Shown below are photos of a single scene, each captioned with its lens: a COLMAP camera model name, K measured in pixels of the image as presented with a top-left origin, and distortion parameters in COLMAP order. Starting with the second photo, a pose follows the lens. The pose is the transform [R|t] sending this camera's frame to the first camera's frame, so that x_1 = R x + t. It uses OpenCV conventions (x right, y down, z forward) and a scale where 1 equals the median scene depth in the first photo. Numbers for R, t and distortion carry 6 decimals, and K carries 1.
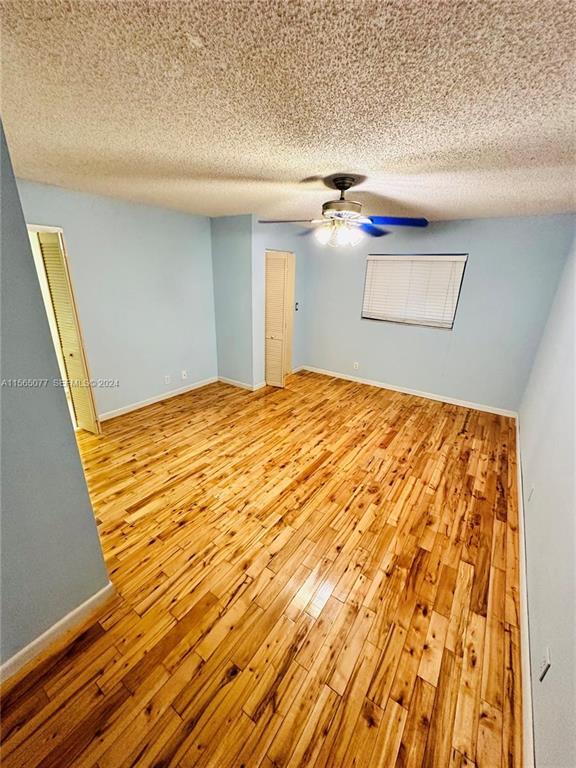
lens RADIAL K [[306.2, 0, 287.6], [0, 306.2, 383.8], [0, 0, 1]] dist [-0.005579, 0.001187]
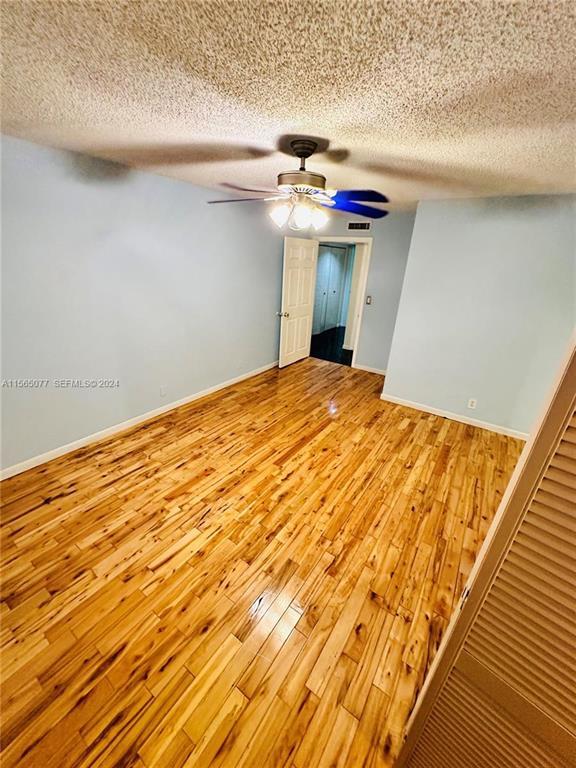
lens RADIAL K [[306.2, 0, 287.6], [0, 306.2, 383.8], [0, 0, 1]] dist [-0.005579, 0.001187]
pose [[-0.996577, -0.071707, -0.041135, 0.159223], [-0.080636, 0.733517, 0.674870, -0.552637], [-0.018220, 0.675877, -0.736789, 1.493684]]
